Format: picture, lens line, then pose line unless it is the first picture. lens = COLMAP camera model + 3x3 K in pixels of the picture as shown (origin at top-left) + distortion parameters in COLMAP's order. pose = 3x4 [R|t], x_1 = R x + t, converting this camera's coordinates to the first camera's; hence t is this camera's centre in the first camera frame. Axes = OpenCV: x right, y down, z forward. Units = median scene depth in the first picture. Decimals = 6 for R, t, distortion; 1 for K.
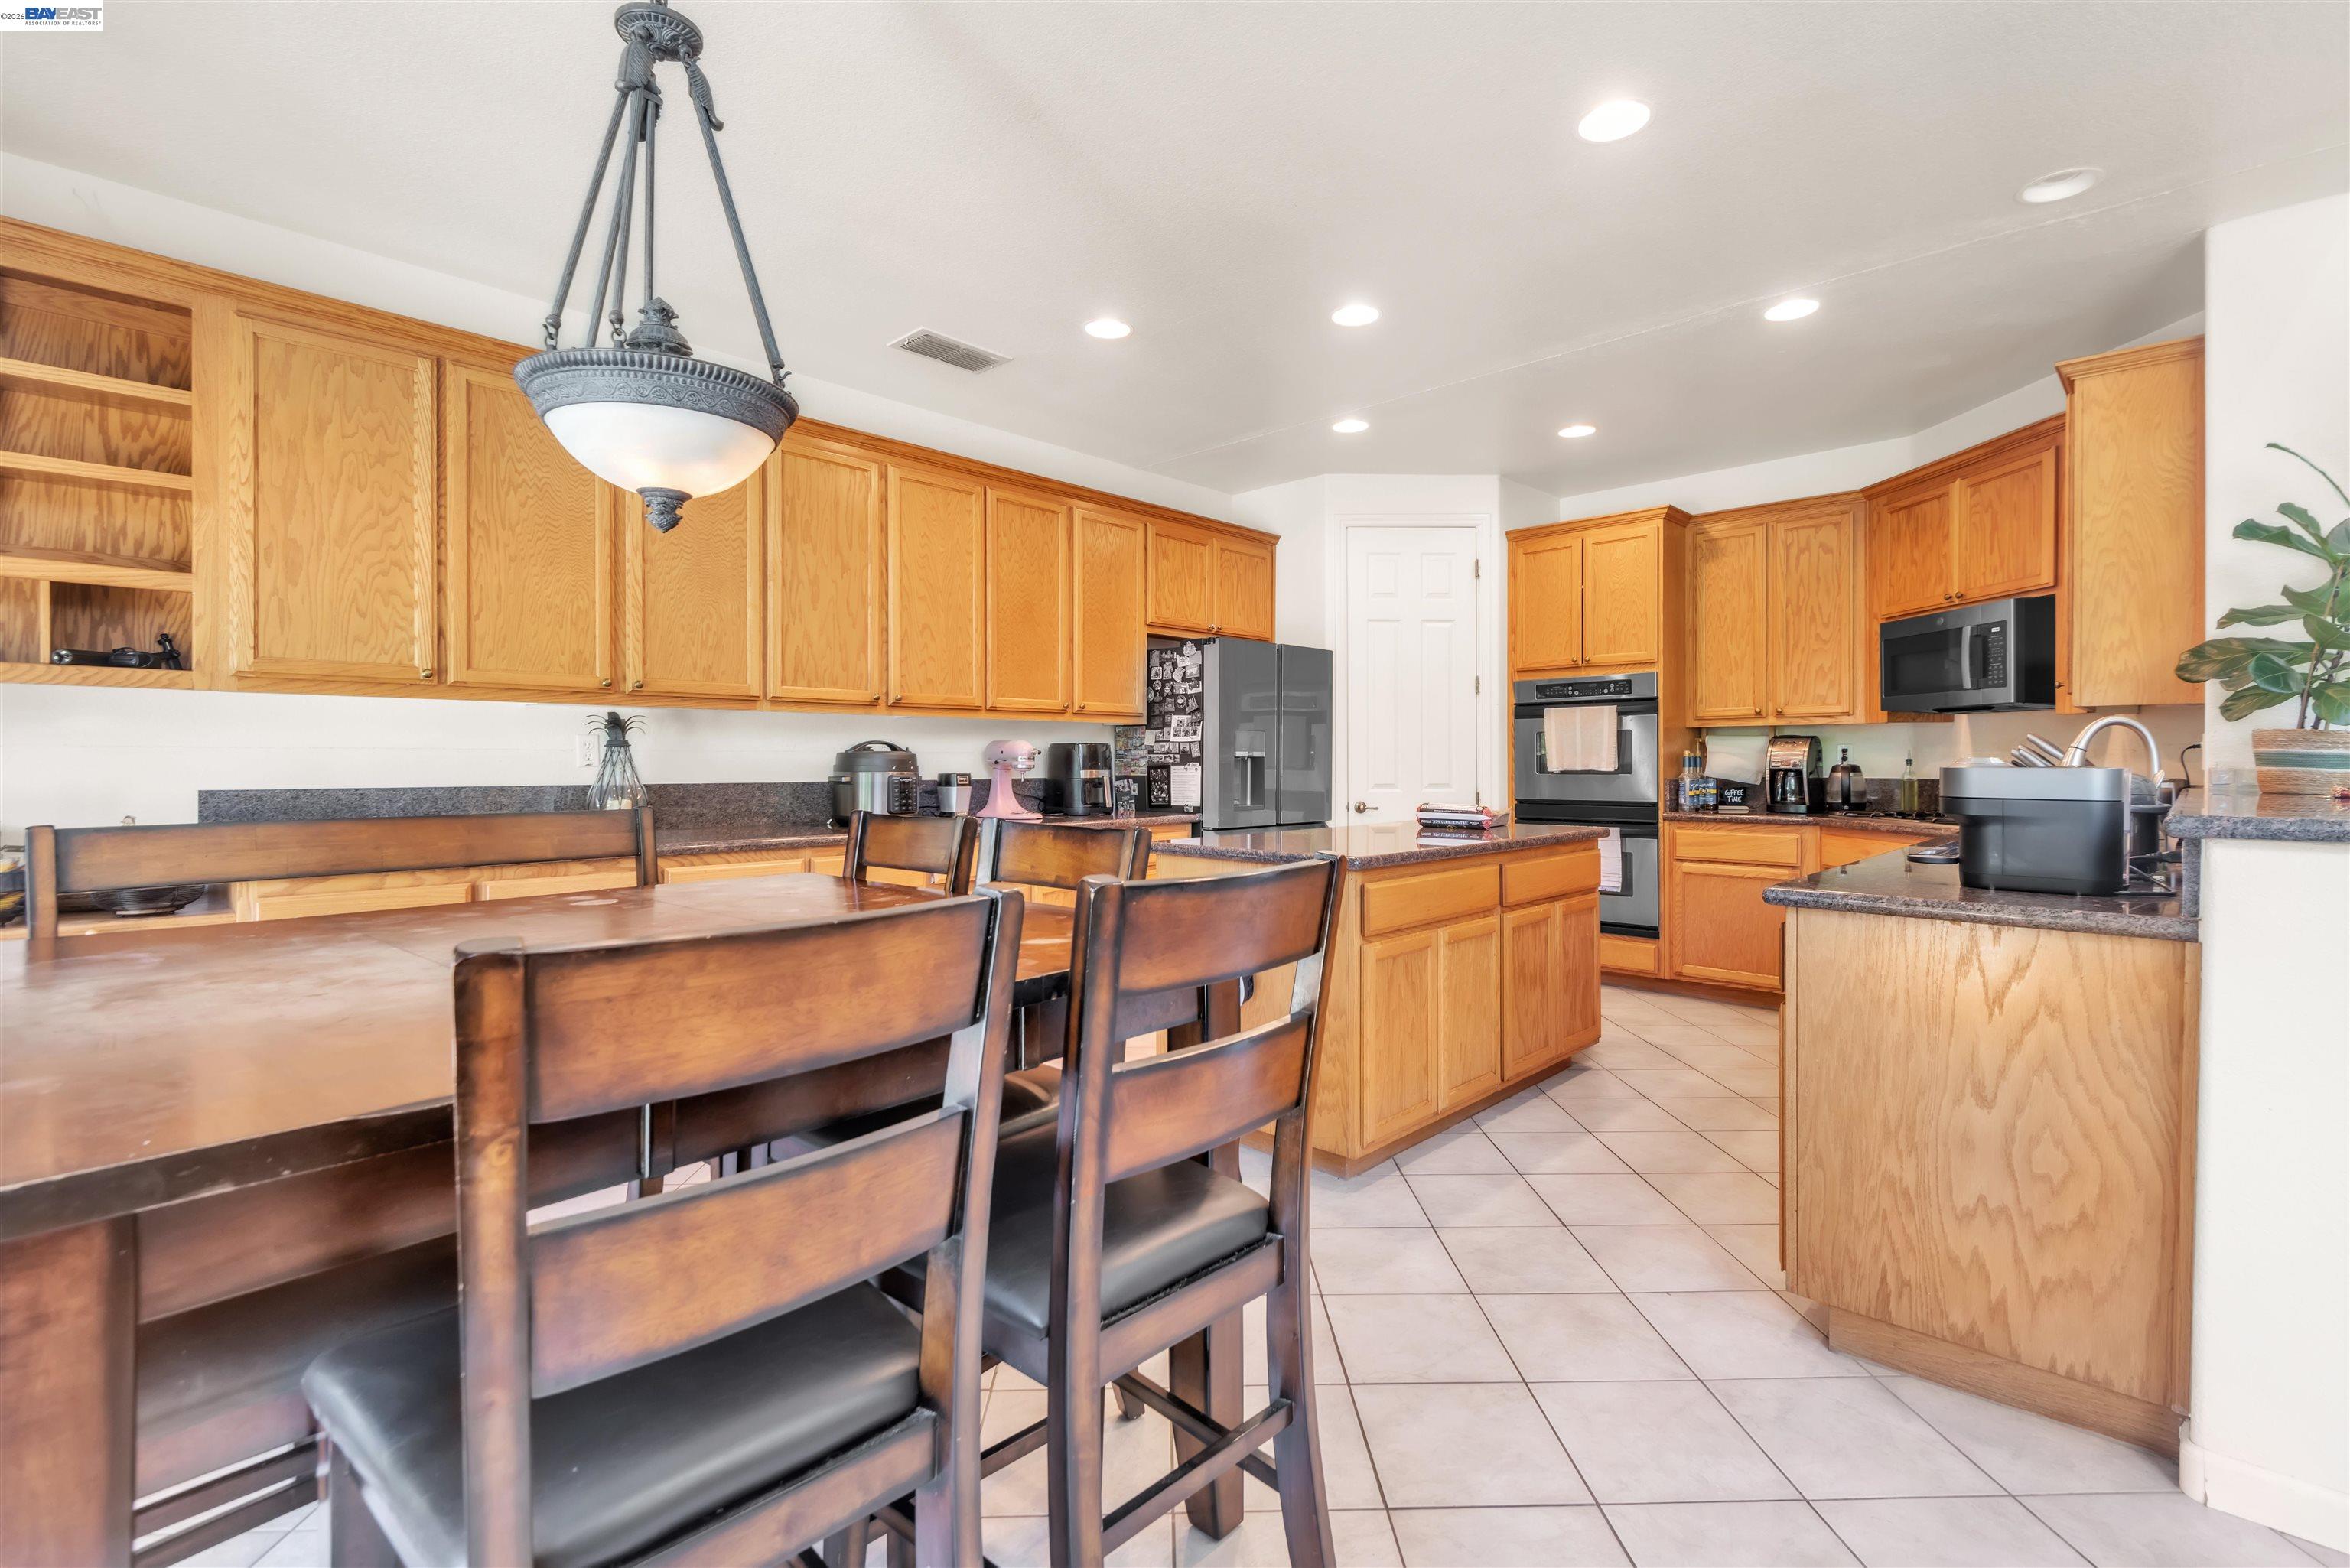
lens RADIAL K [[1118.1, 0, 1161.4], [0, 1118.1, 761.5], [0, 0, 1]] dist [0.000149, -0.000009]
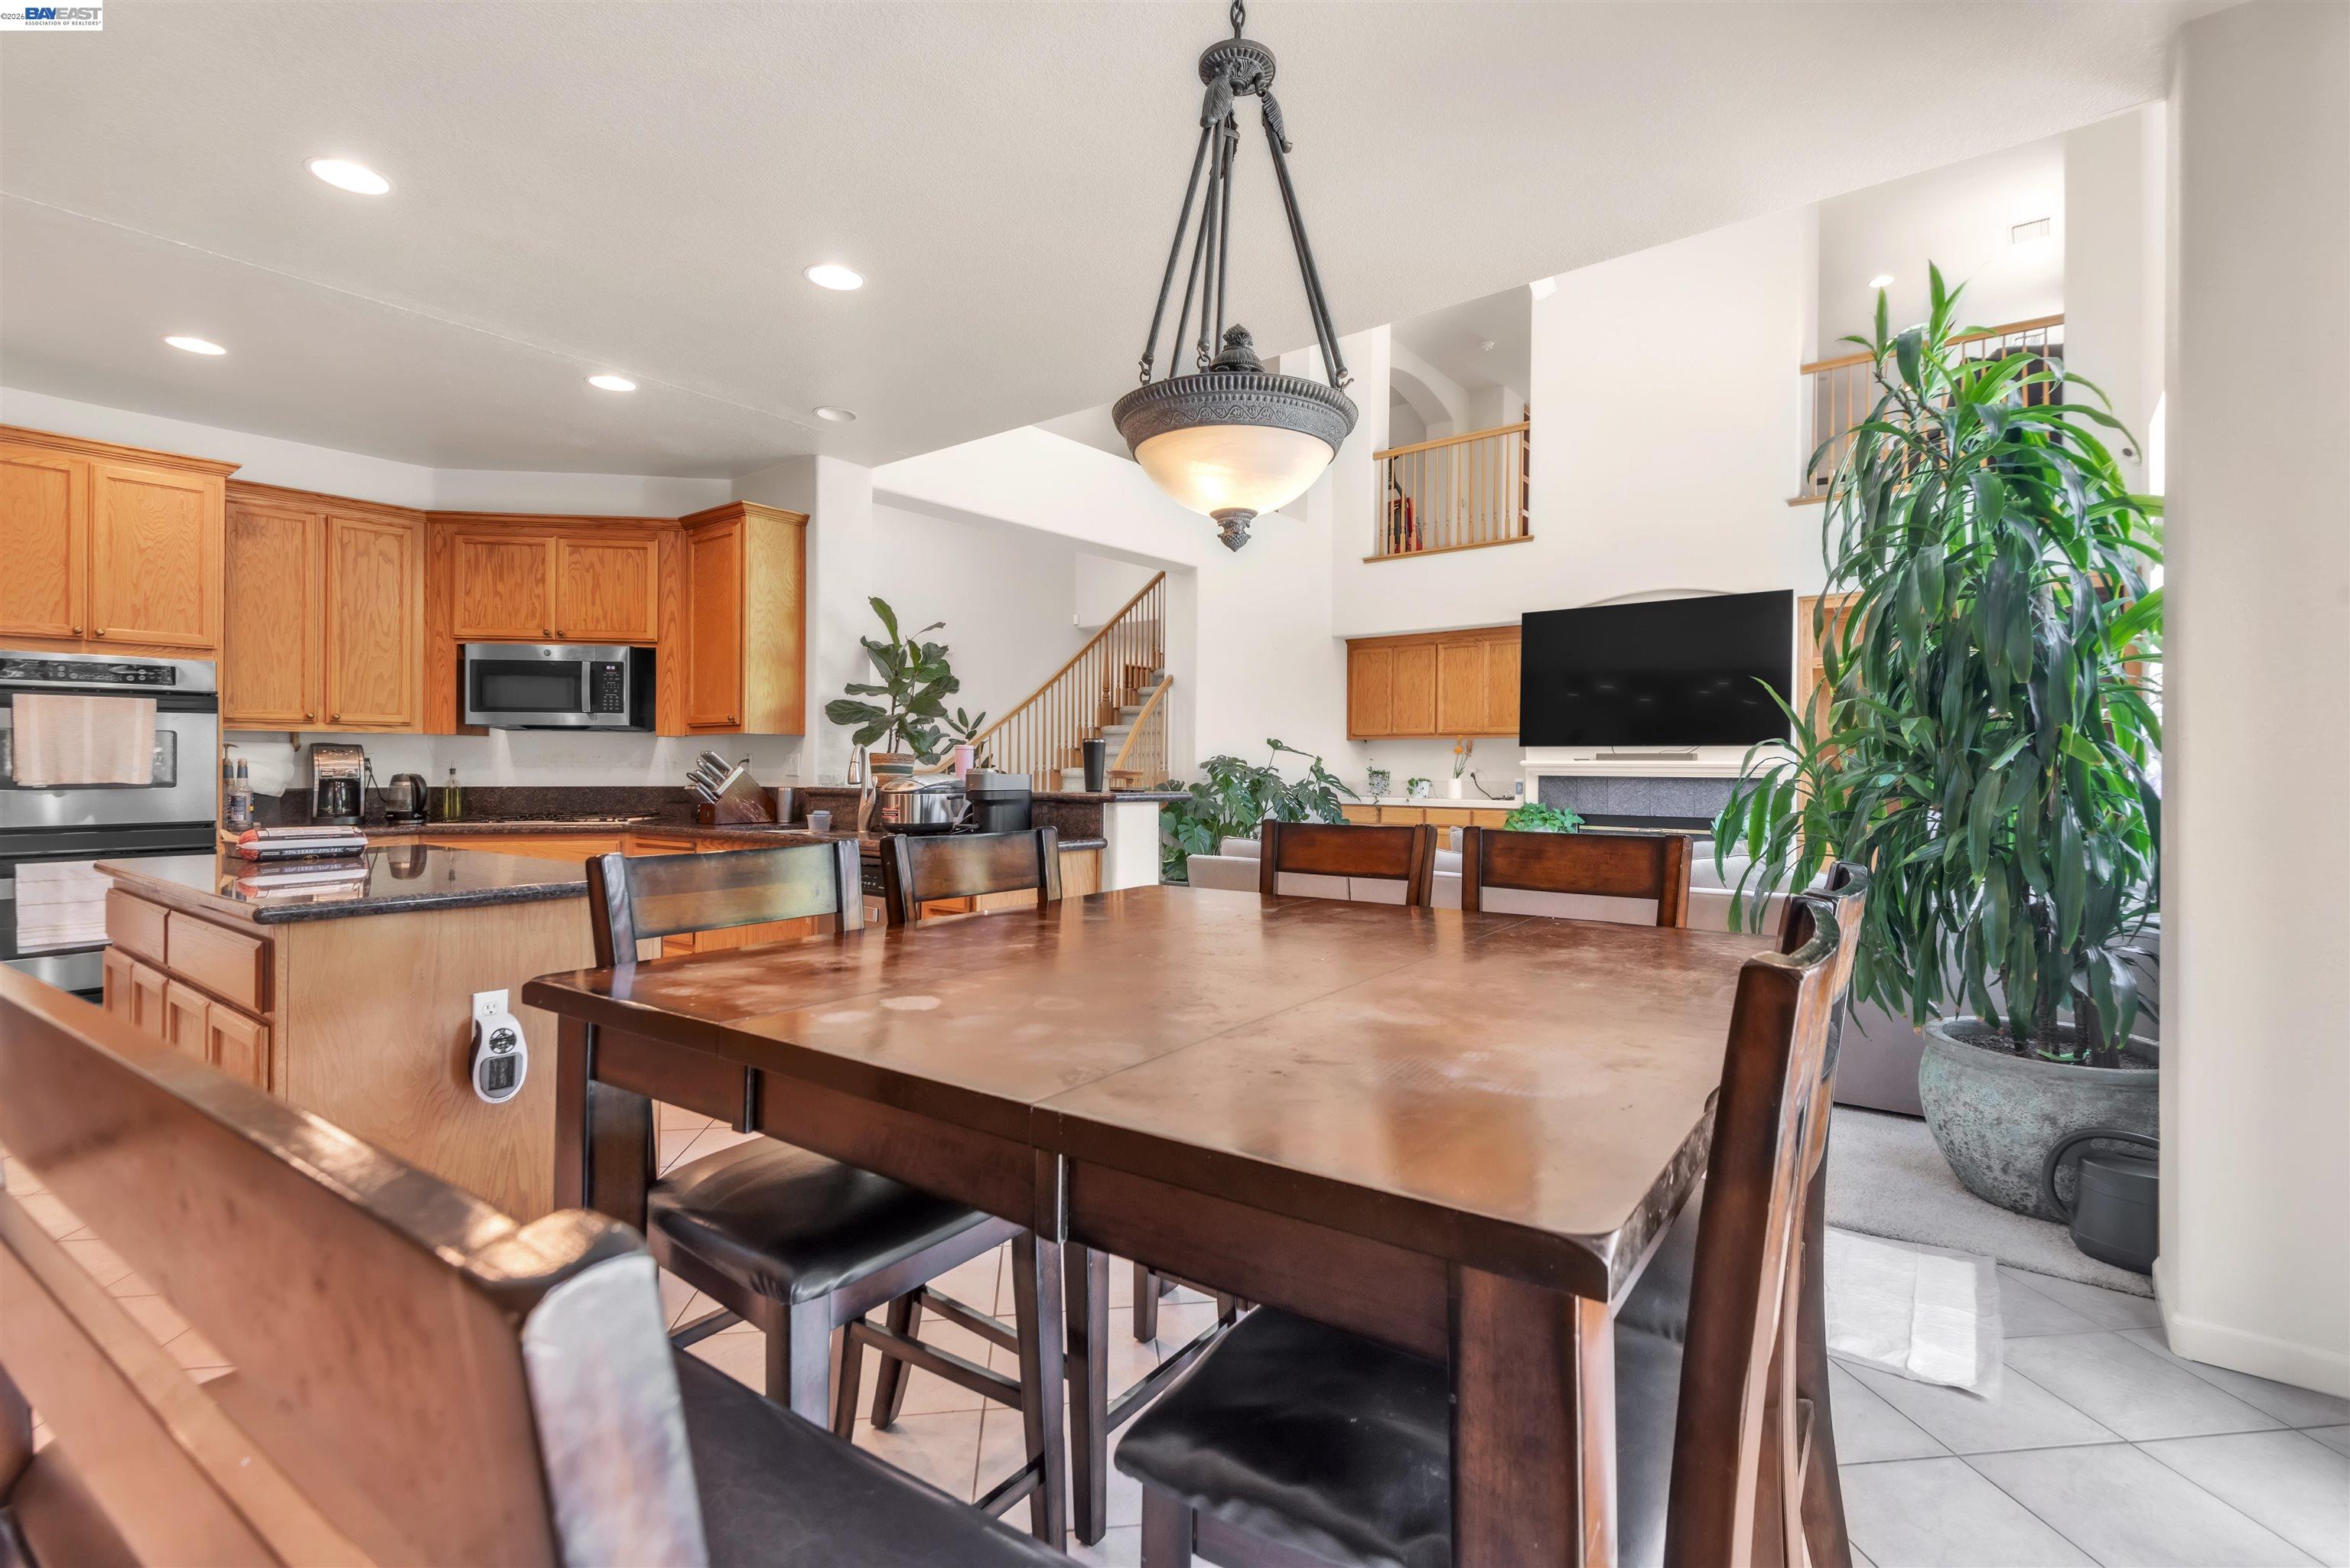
lens RADIAL K [[1118.1, 0, 1161.4], [0, 1118.1, 761.5], [0, 0, 1]] dist [0.000149, -0.000009]
pose [[-0.130271, -0.001556, 0.991477, -0.495072], [-0.004926, 0.999987, 0.000923, -0.012292], [-0.991466, -0.004764, -0.130277, 0.443559]]
